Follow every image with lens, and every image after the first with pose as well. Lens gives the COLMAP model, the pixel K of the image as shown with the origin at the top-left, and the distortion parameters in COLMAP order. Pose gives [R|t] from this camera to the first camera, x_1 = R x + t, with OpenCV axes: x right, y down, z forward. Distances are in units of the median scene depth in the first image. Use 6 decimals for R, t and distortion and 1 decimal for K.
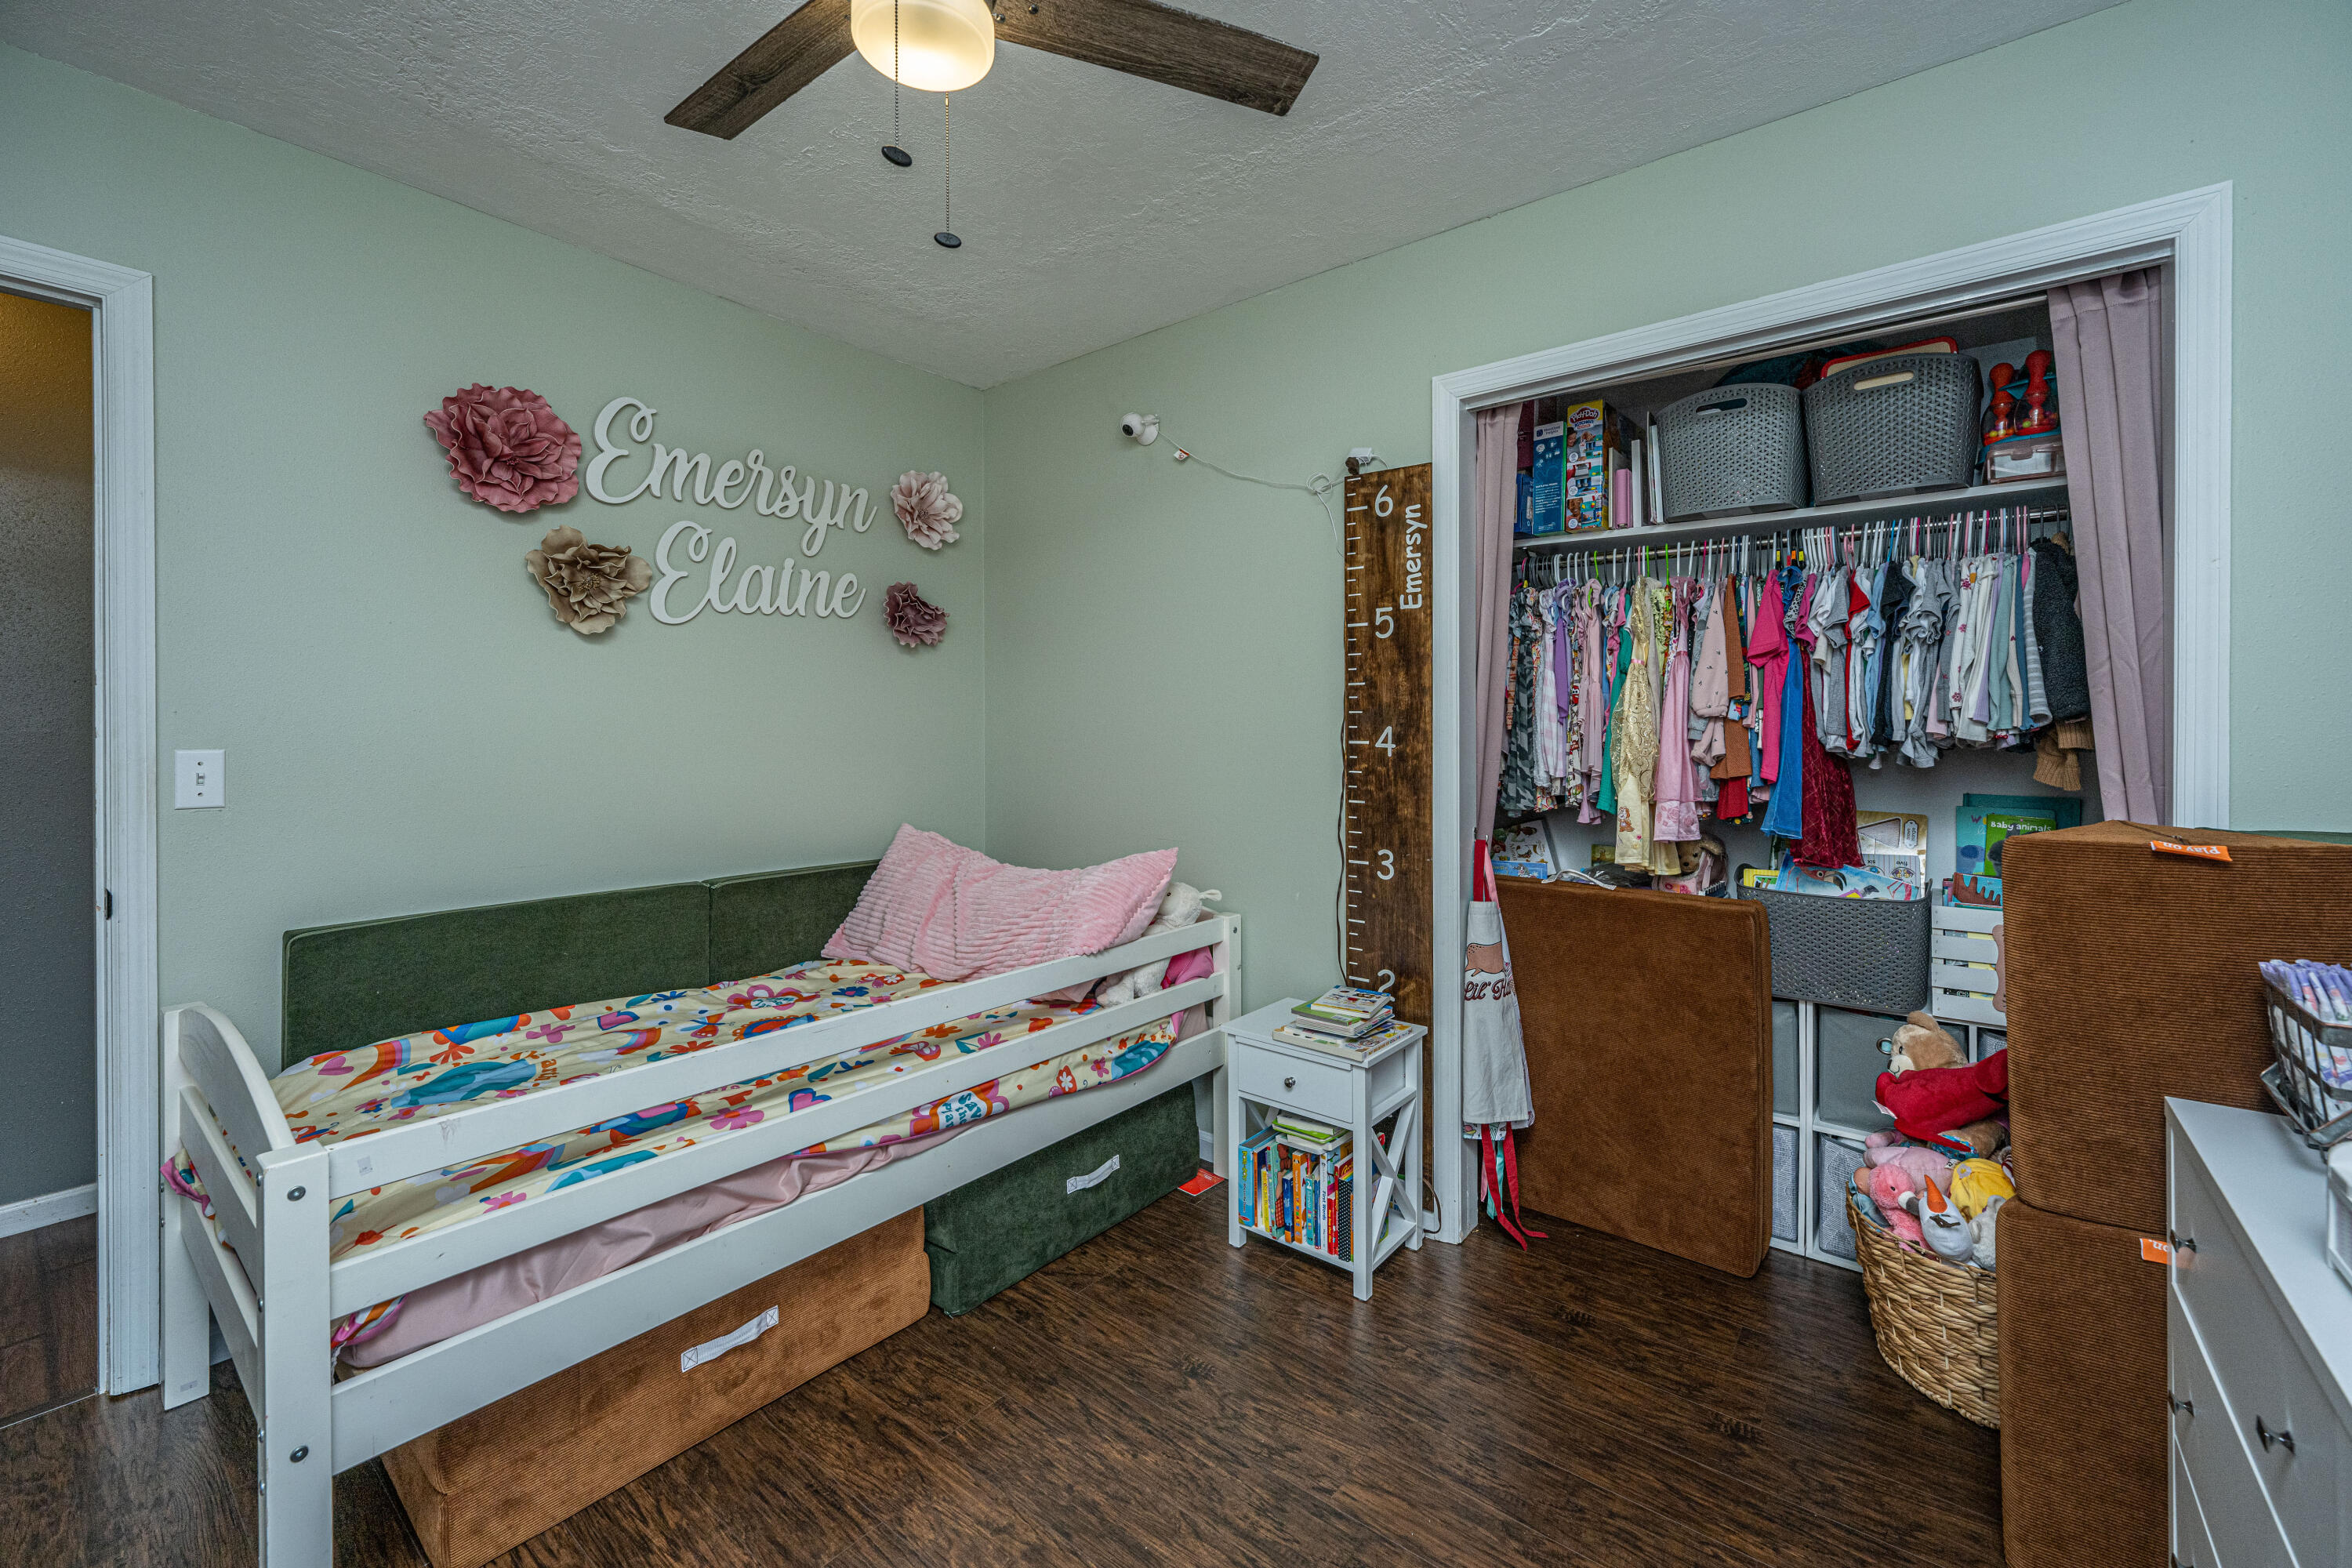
lens RADIAL K [[963.1, 0, 1180.4], [0, 963.1, 742.6], [0, 0, 1]] dist [-0.000950, -0.000131]
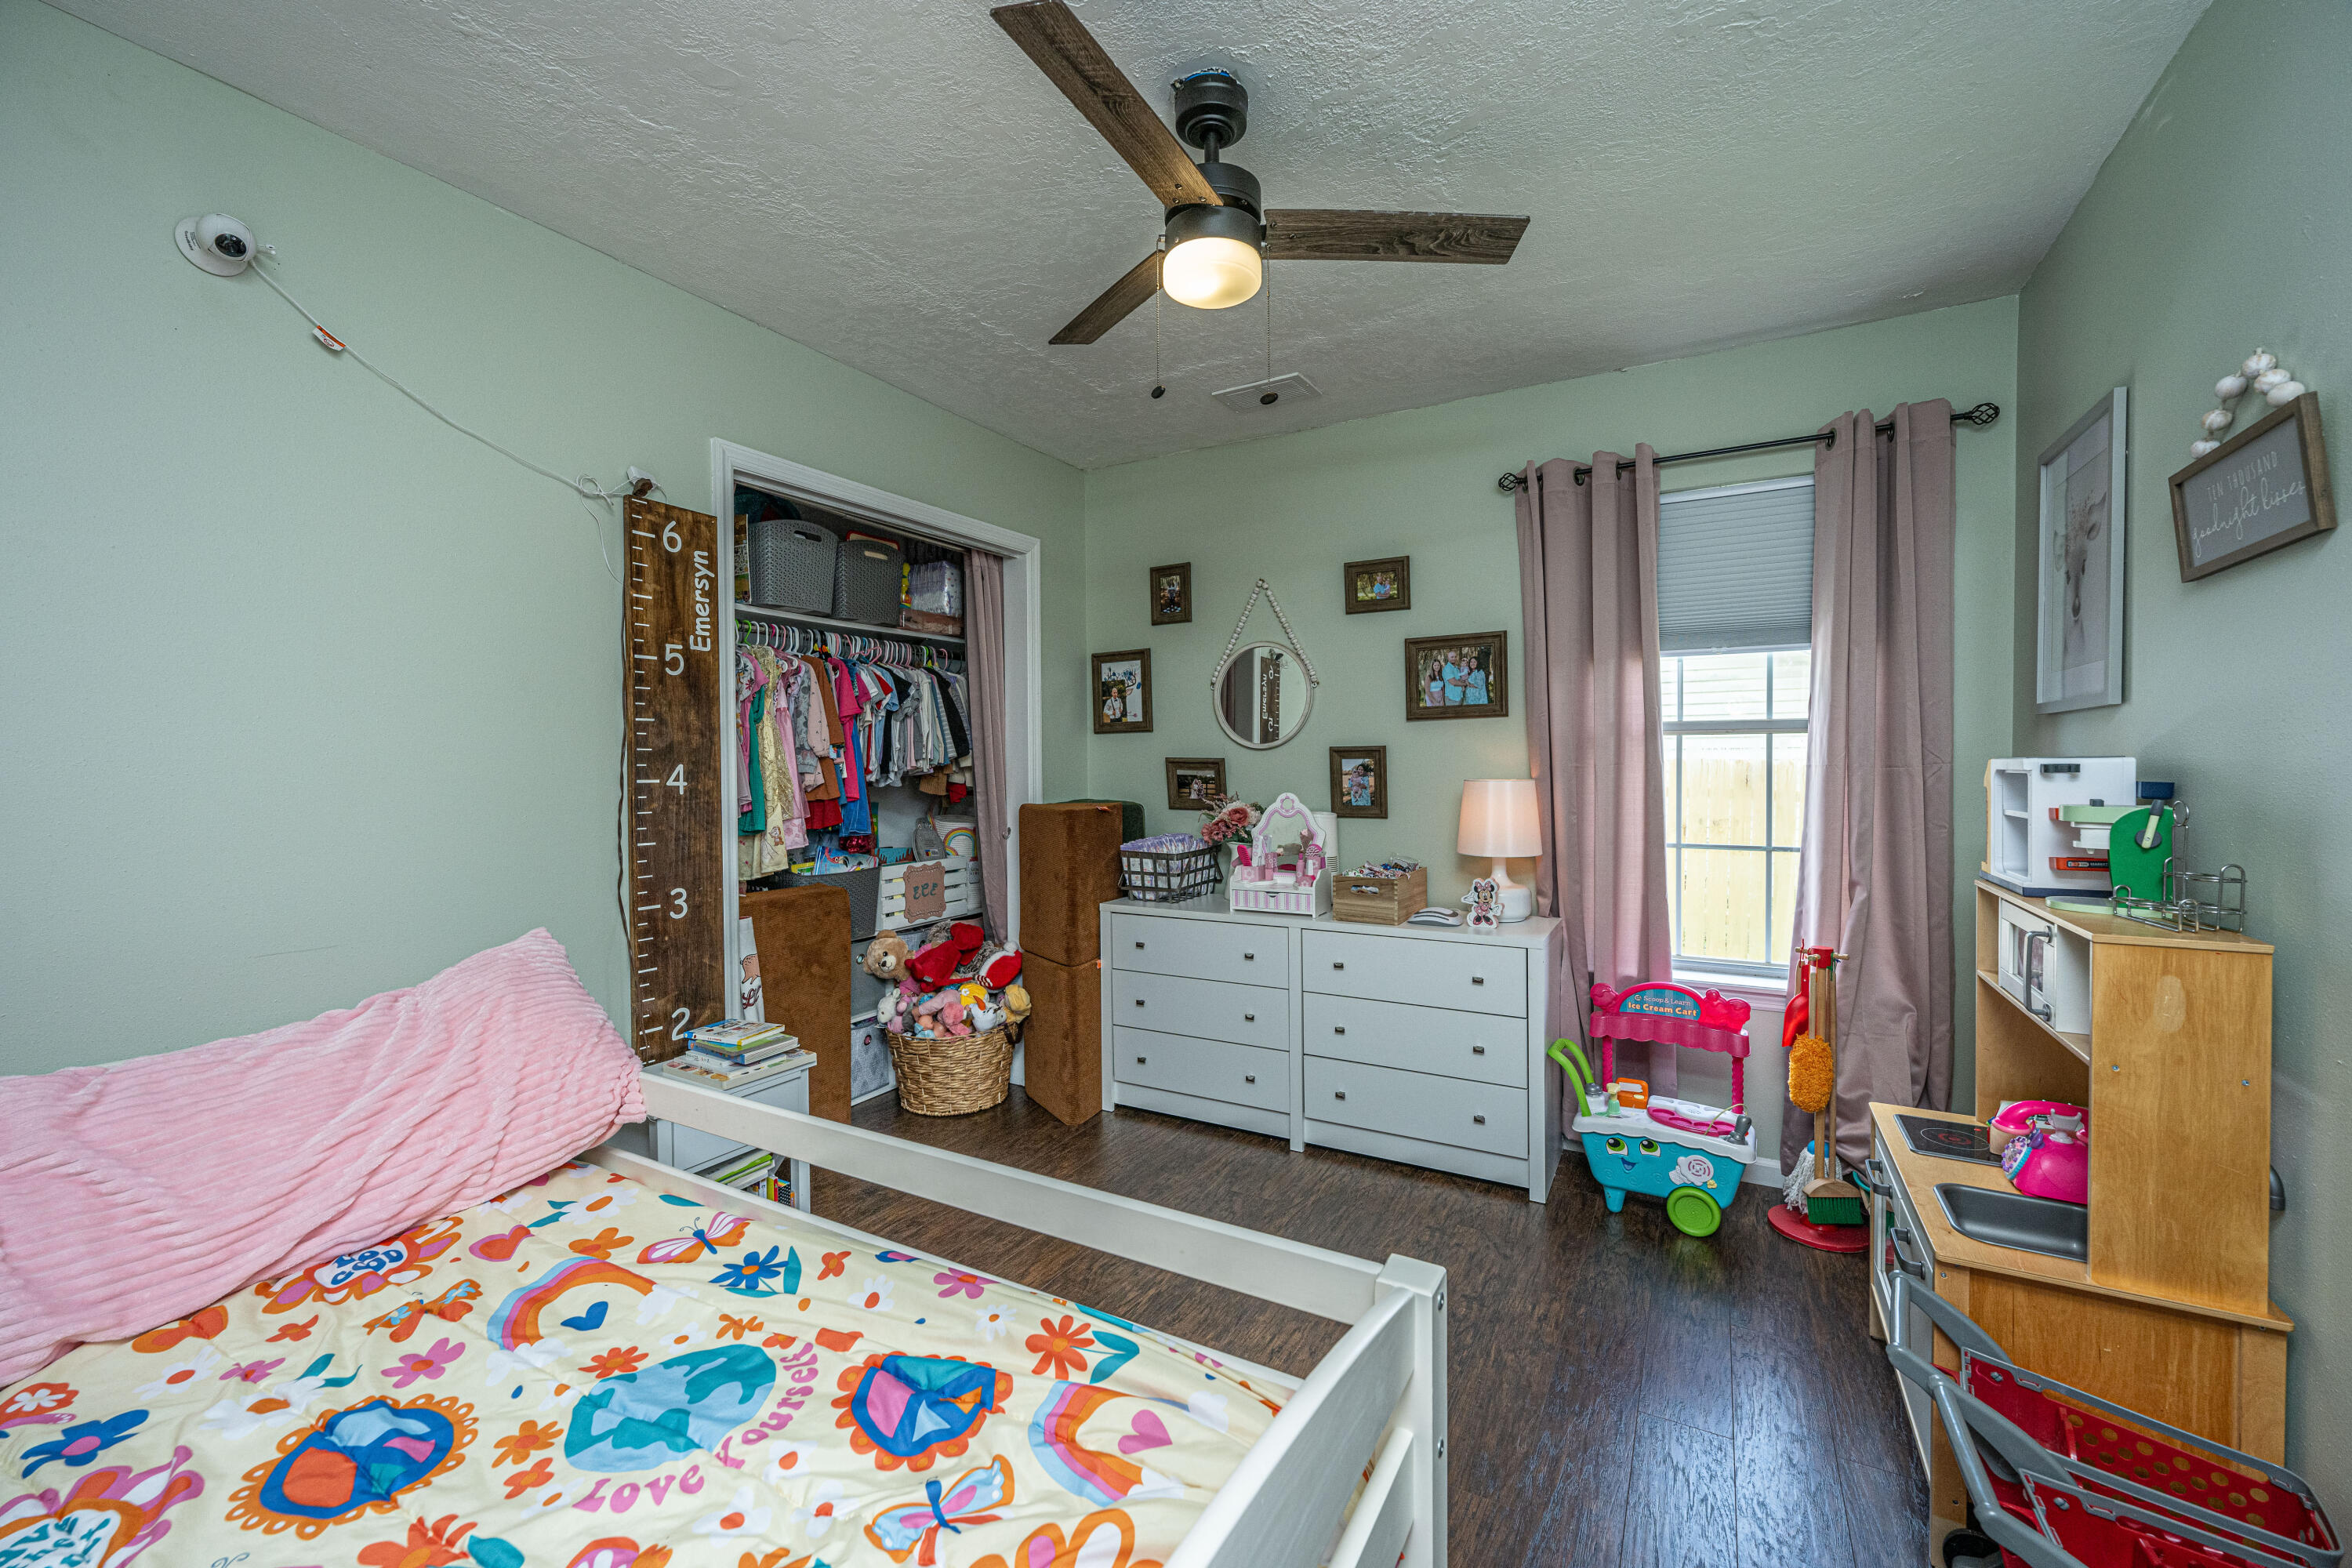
lens RADIAL K [[940.5, 0, 1183.4], [0, 940.5, 784.0], [0, 0, 1]] dist [-0.001011, 0.000090]
pose [[-0.162404, -0.025024, 0.986407, -0.831392], [0.019829, 0.999394, 0.028618, -0.013922], [-0.986525, 0.024207, -0.161809, 0.643462]]
